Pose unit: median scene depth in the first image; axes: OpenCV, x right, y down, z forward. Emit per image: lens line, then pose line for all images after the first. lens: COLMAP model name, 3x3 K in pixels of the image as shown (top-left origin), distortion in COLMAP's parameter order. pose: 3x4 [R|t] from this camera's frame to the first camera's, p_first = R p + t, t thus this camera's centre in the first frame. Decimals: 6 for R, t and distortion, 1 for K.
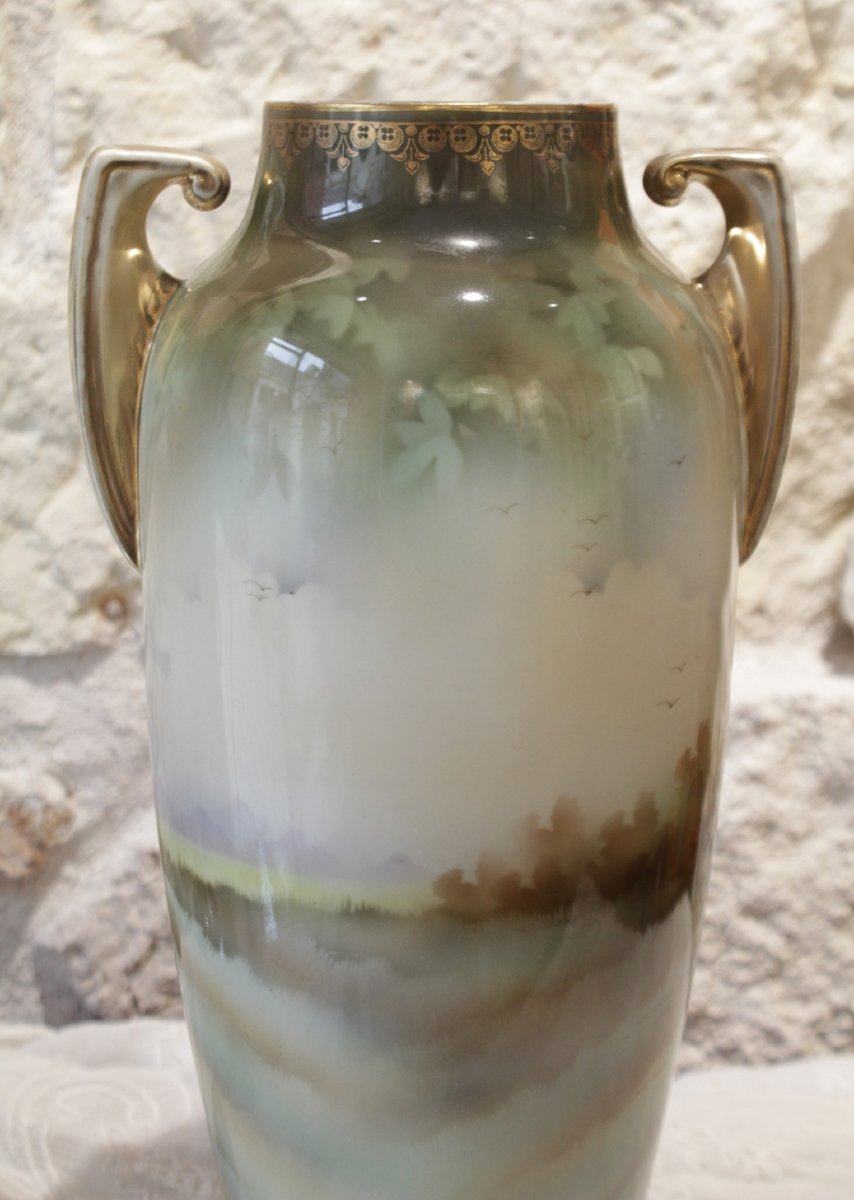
lens RADIAL K [[2260.8, 0, 403.4], [0, 2260.8, 588.4], [0, 0, 1]] dist [-0.035775, 0.000000]
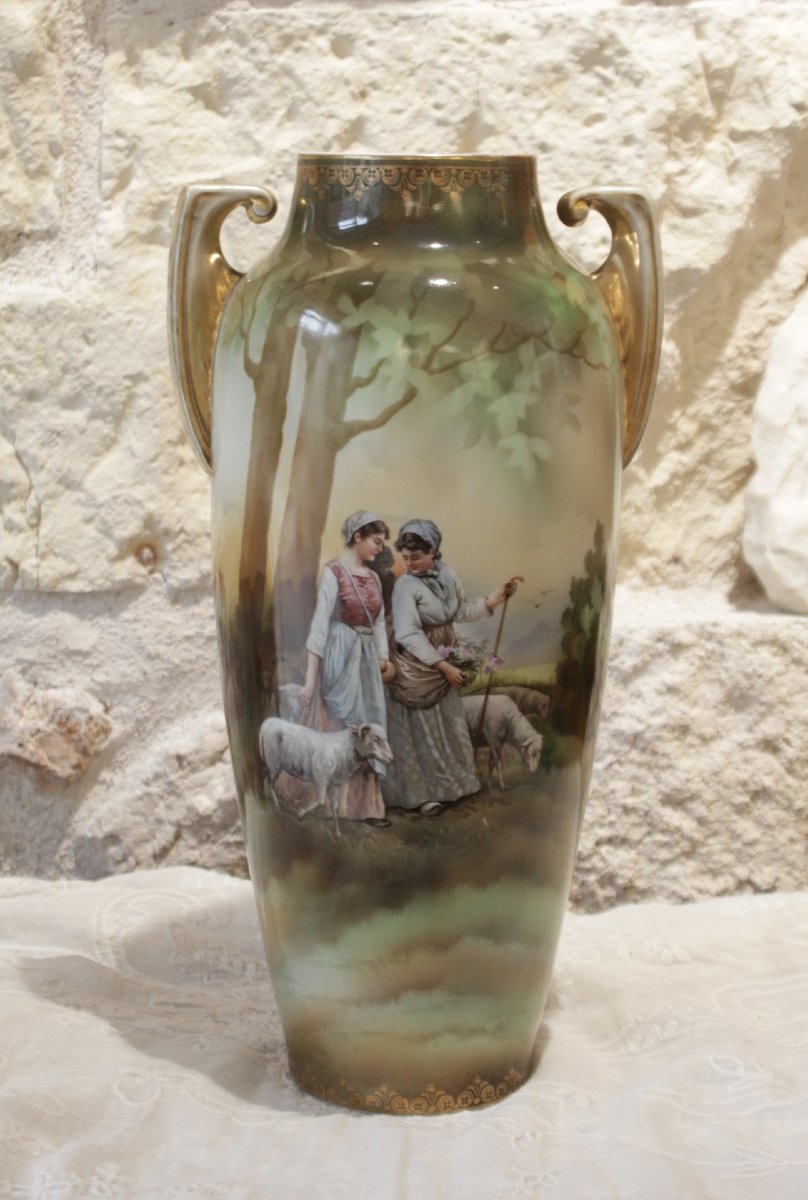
lens RADIAL K [[2454.9, 0, 391.6], [0, 2454.9, 539.3], [0, 0, 1]] dist [-0.058998, 0.000000]
pose [[0.999621, -0.001655, 0.027479, -0.032939], [0.002893, 0.998979, -0.045078, 0.061991], [-0.027376, 0.045140, 0.998605, -0.330771]]
